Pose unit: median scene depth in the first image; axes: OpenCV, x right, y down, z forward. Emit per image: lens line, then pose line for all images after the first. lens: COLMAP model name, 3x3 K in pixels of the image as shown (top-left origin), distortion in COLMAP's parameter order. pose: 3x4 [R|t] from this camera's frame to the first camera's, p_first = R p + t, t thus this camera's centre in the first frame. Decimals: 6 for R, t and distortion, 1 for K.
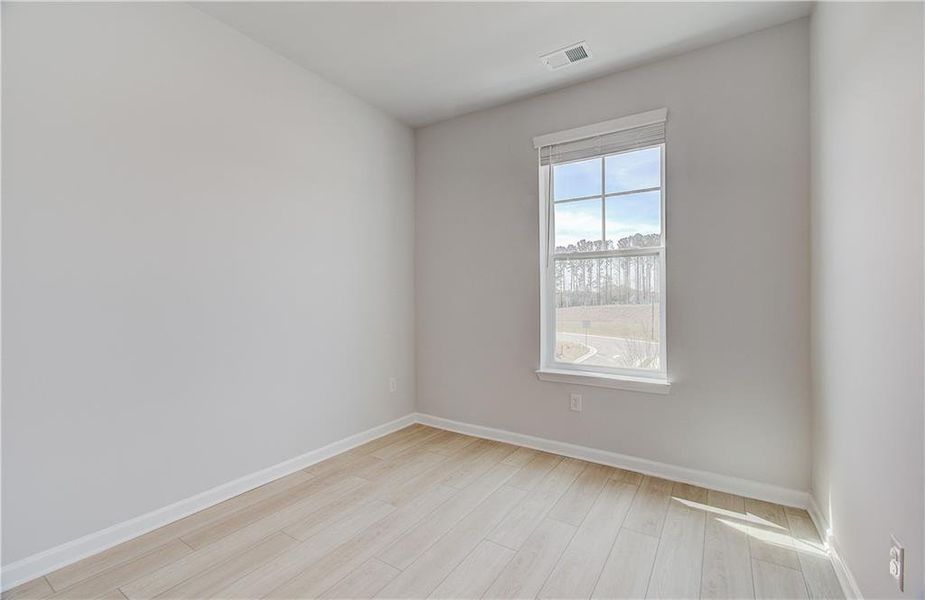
lens RADIAL K [[400.2, 0, 466.5], [0, 400.2, 298.5], [0, 0, 1]] dist [-0.000139, 0.000449]
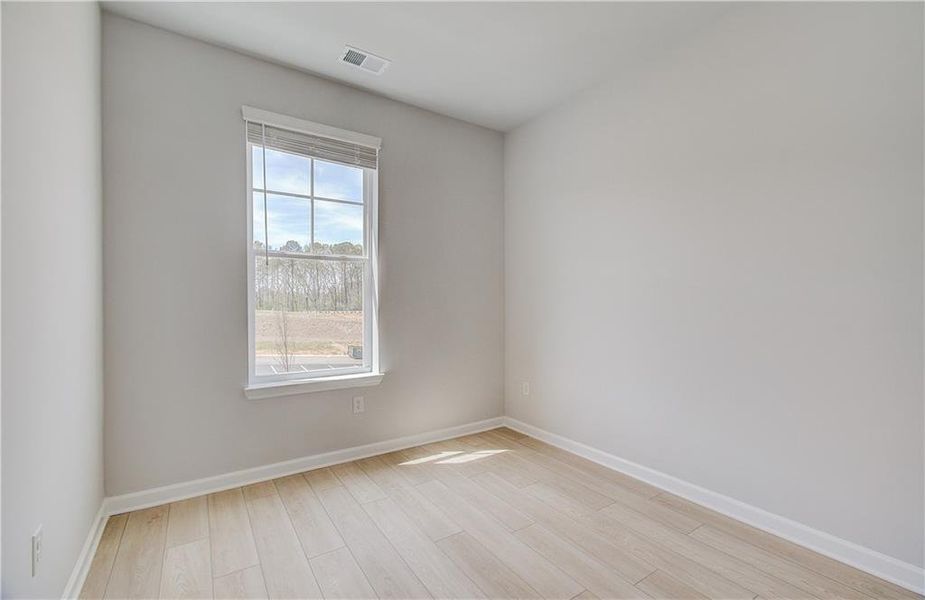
lens RADIAL K [[400.2, 0, 467.5], [0, 400.2, 305.4], [0, 0, 1]] dist [-0.000139, 0.000449]
pose [[0.381500, -0.006616, 0.924345, -0.455261], [-0.003852, 0.999954, 0.008746, -0.000902], [-0.924361, -0.006897, 0.381457, 0.294083]]
